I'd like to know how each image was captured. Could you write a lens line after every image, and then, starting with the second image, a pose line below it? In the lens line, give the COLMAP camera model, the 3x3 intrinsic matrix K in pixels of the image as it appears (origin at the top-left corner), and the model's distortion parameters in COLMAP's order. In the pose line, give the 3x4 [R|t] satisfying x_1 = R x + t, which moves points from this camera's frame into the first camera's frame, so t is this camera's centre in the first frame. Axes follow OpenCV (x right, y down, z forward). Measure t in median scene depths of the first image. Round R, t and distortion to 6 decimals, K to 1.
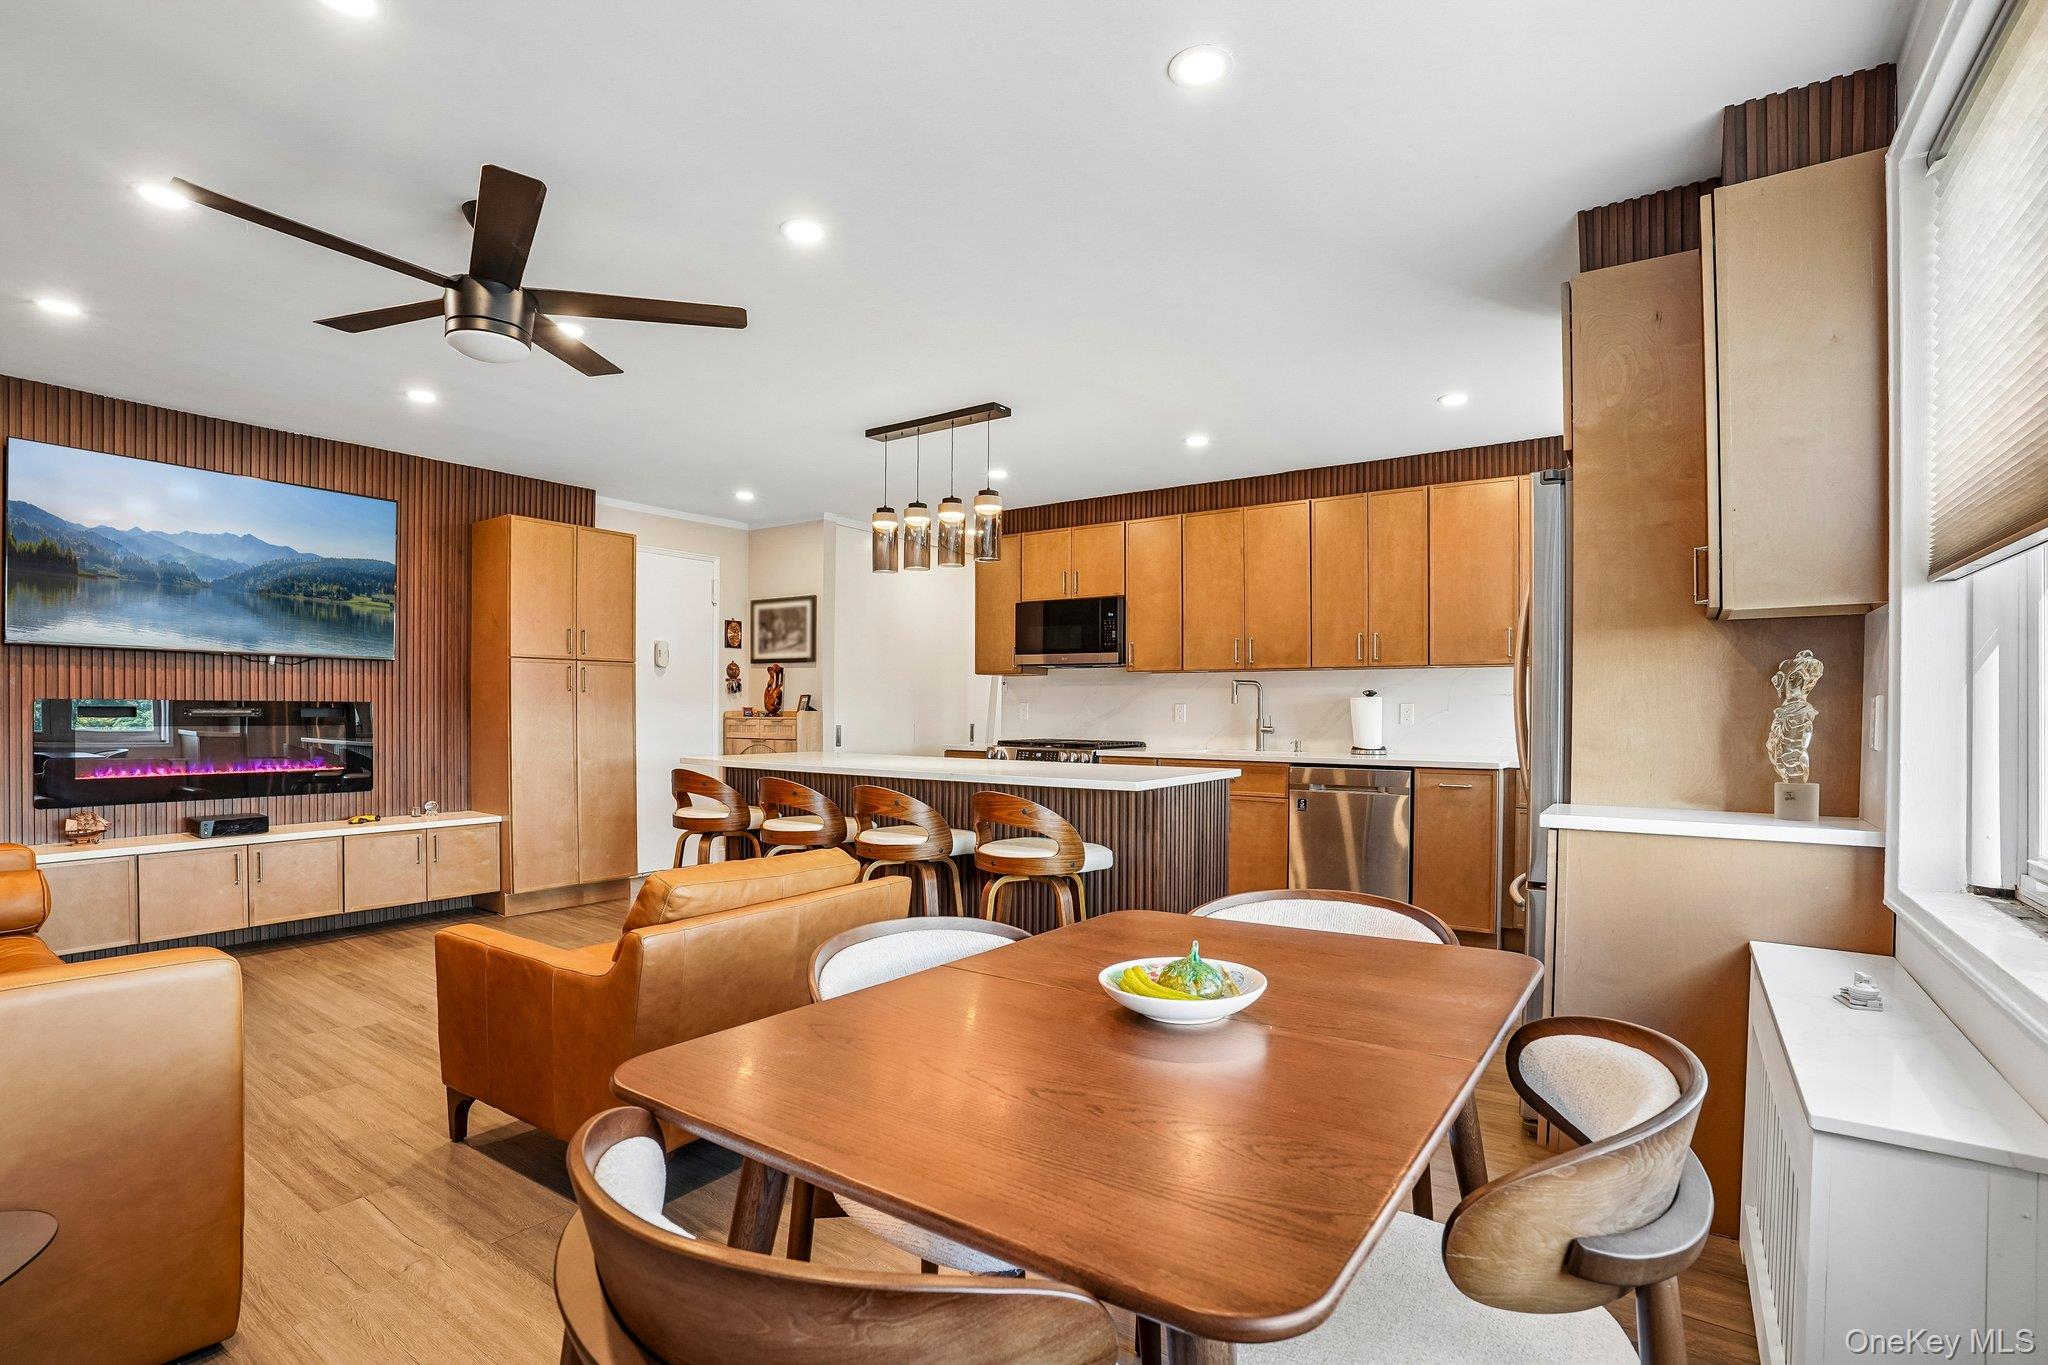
lens RADIAL K [[973.5, 0, 1020.6], [0, 973.5, 706.3], [0, 0, 1]] dist [-0.079328, 0.031281]
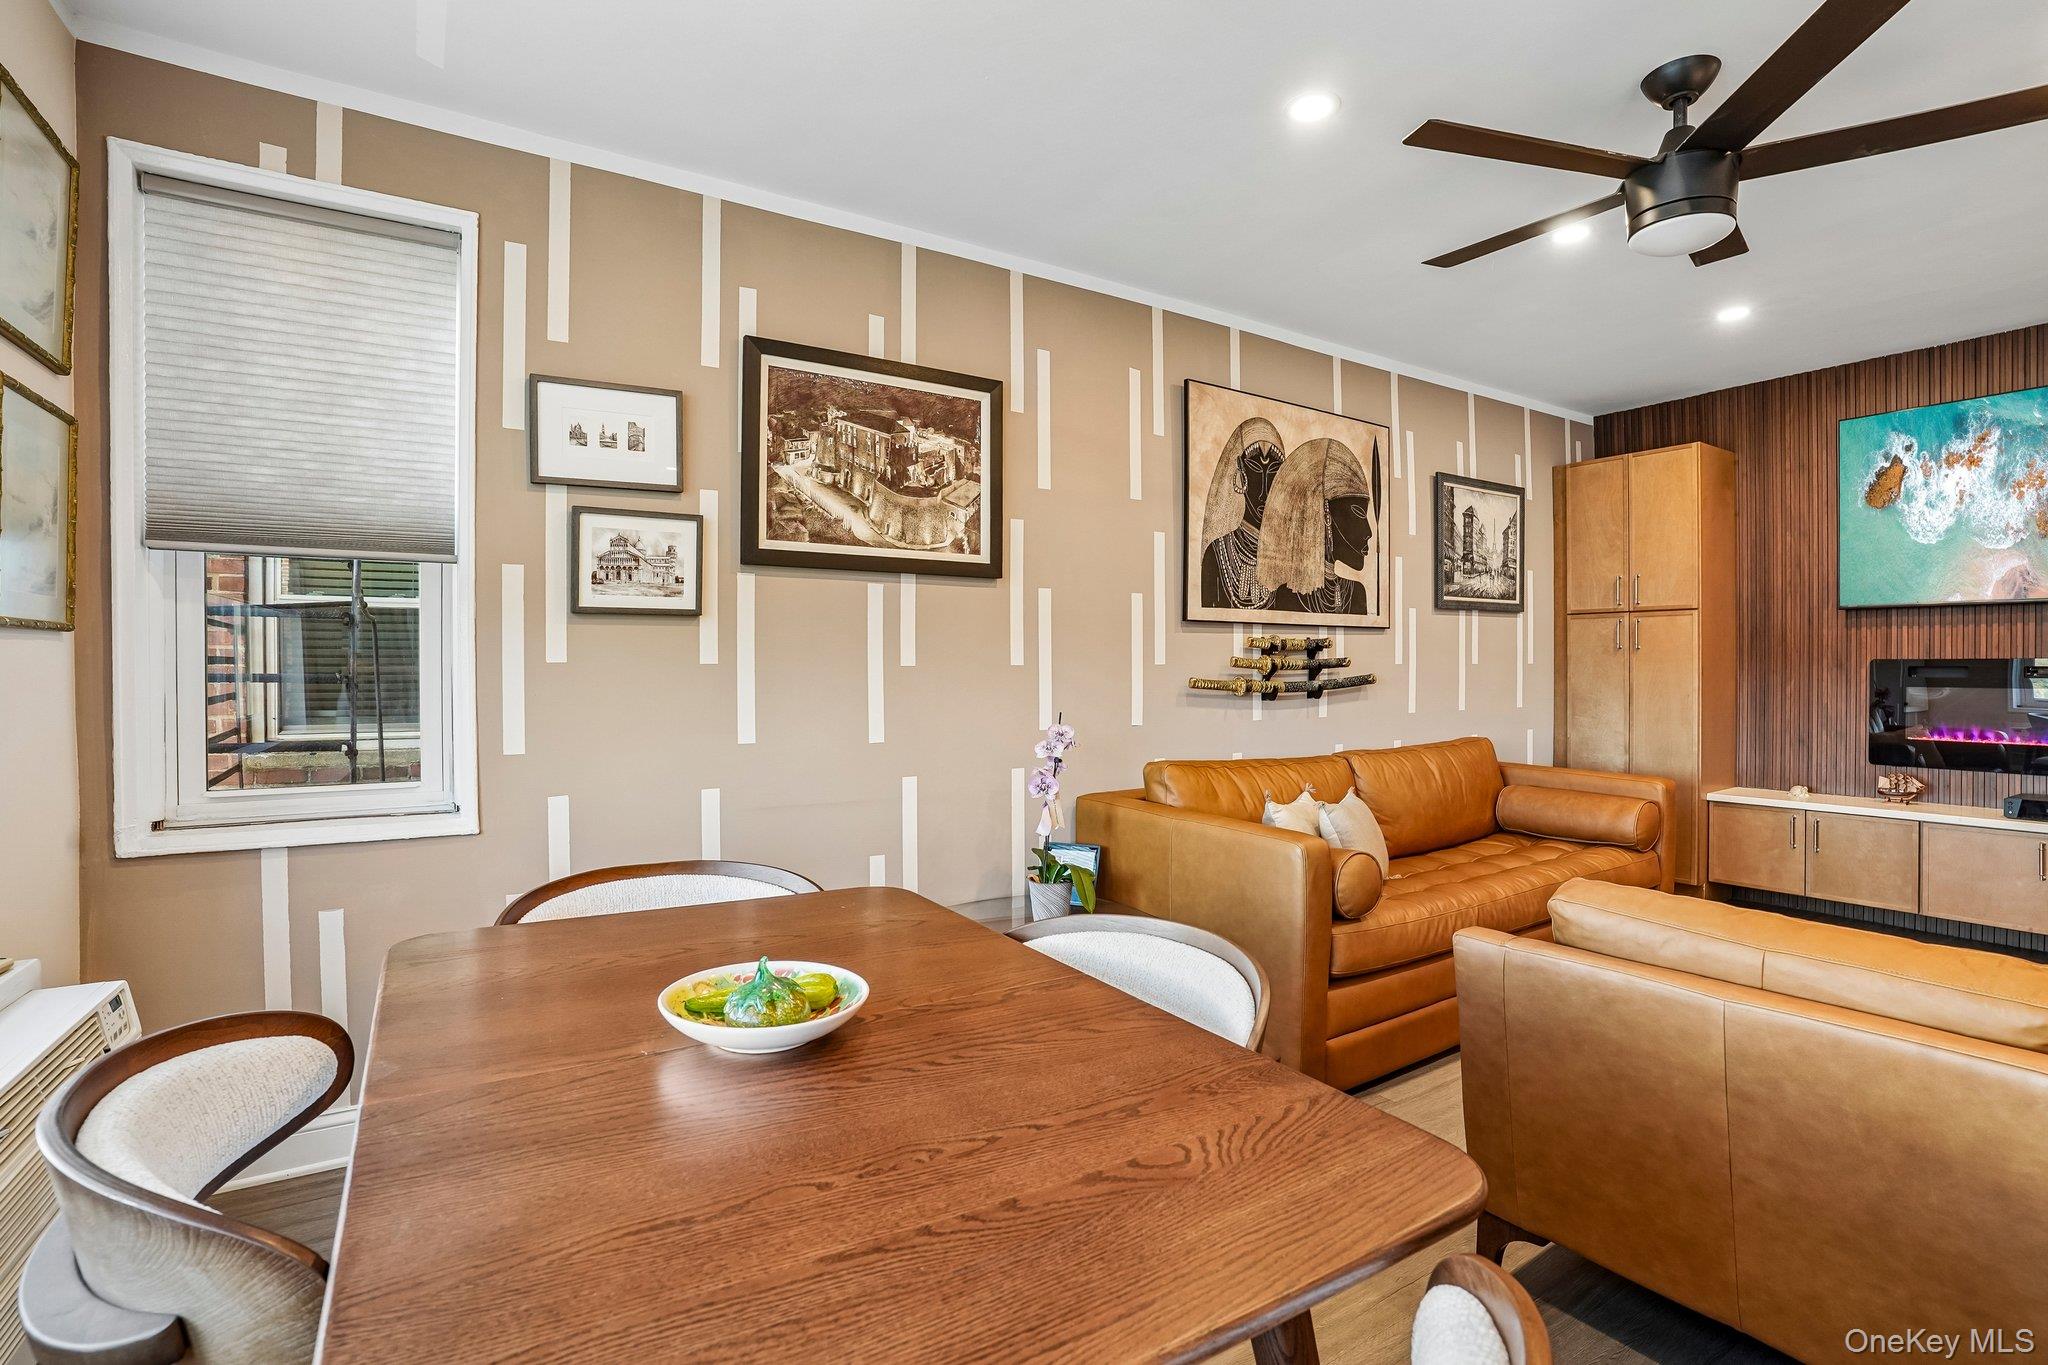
lens RADIAL K [[973.4, 0, 1024.0], [0, 973.4, 682.5], [0, 0, 1]] dist [-0.097683, 0.047519]
pose [[-0.376959, 0.010930, -0.926165, 0.202689], [0.003617, 0.999940, 0.010329, 0.003271], [0.926223, 0.000543, -0.376976, 0.369189]]
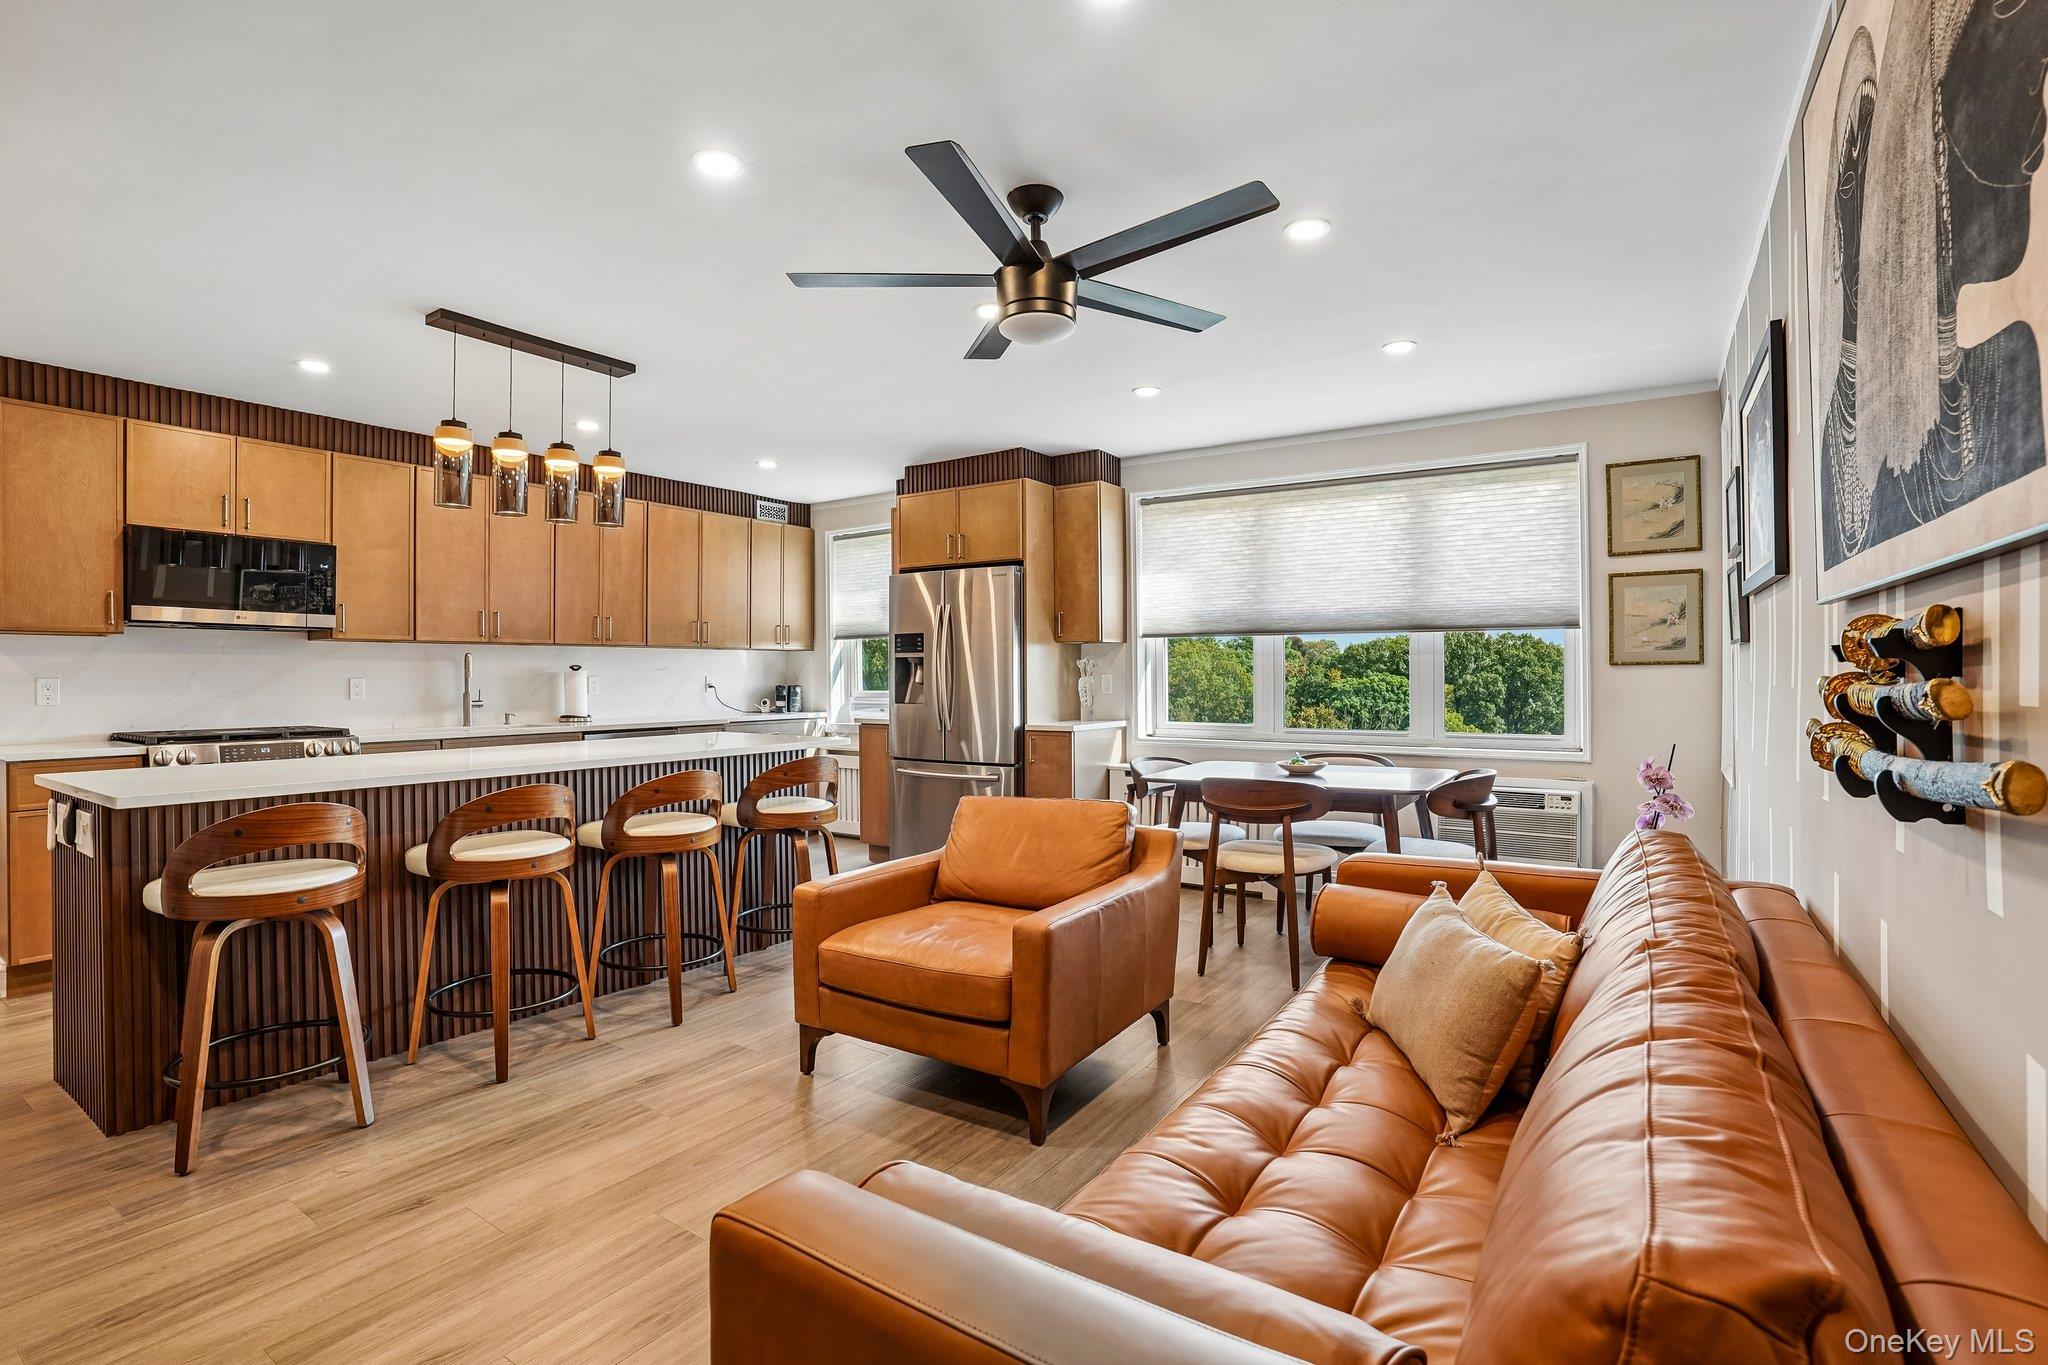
lens RADIAL K [[950.0, 0, 1021.5], [0, 950.0, 681.3], [0, 0, 1]] dist [-0.084141, 0.033276]
pose [[-0.024058, -0.011510, 0.999644, -0.738033], [0.002285, 0.999930, 0.011569, -0.008980], [-0.999708, 0.002563, -0.024030, 0.499288]]
